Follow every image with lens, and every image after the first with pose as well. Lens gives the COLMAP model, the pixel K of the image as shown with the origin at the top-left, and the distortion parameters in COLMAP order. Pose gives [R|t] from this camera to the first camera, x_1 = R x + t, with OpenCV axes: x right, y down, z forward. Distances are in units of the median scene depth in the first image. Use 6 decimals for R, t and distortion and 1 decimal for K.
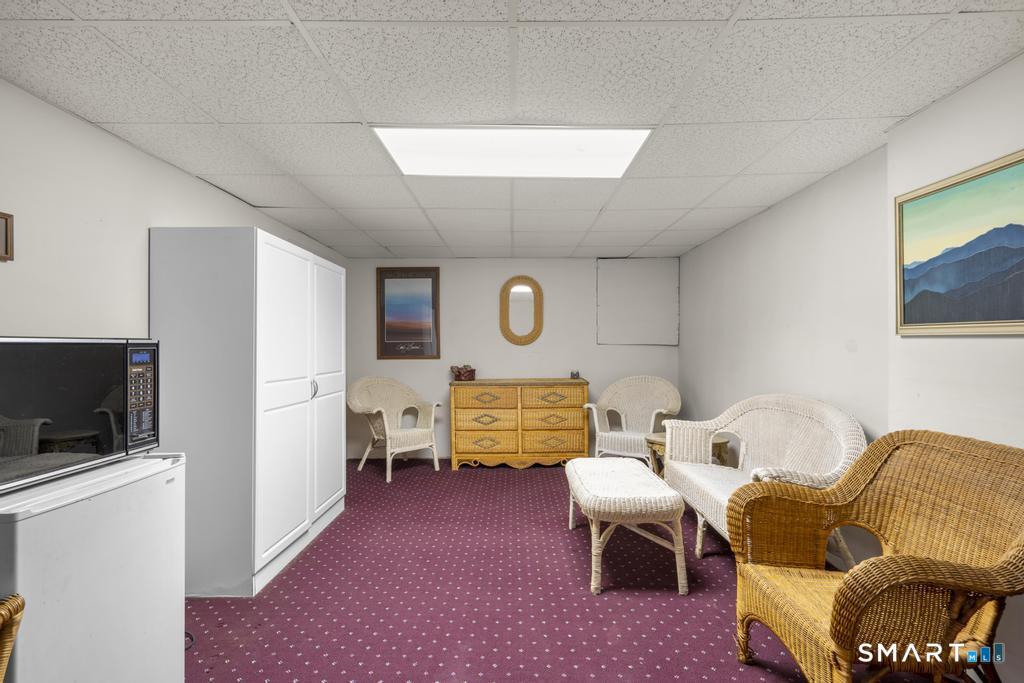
lens RADIAL K [[472.0, 0, 514.4], [0, 472.0, 341.0], [0, 0, 1]] dist [-0.001688, 0.003353]
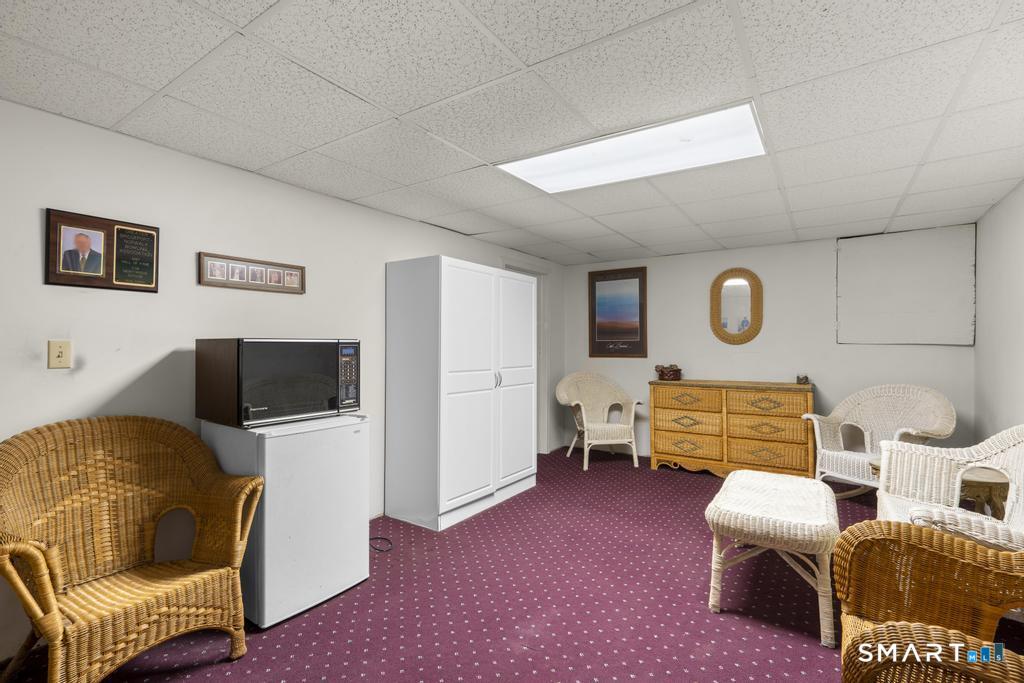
lens RADIAL K [[472.0, 0, 505.4], [0, 472.0, 341.1], [0, 0, 1]] dist [-0.001688, 0.003353]
pose [[0.827665, -0.000581, -0.561223, 0.269371], [0.002260, 0.999995, 0.002297, -0.000845], [0.561218, -0.003170, 0.827662, -0.000424]]
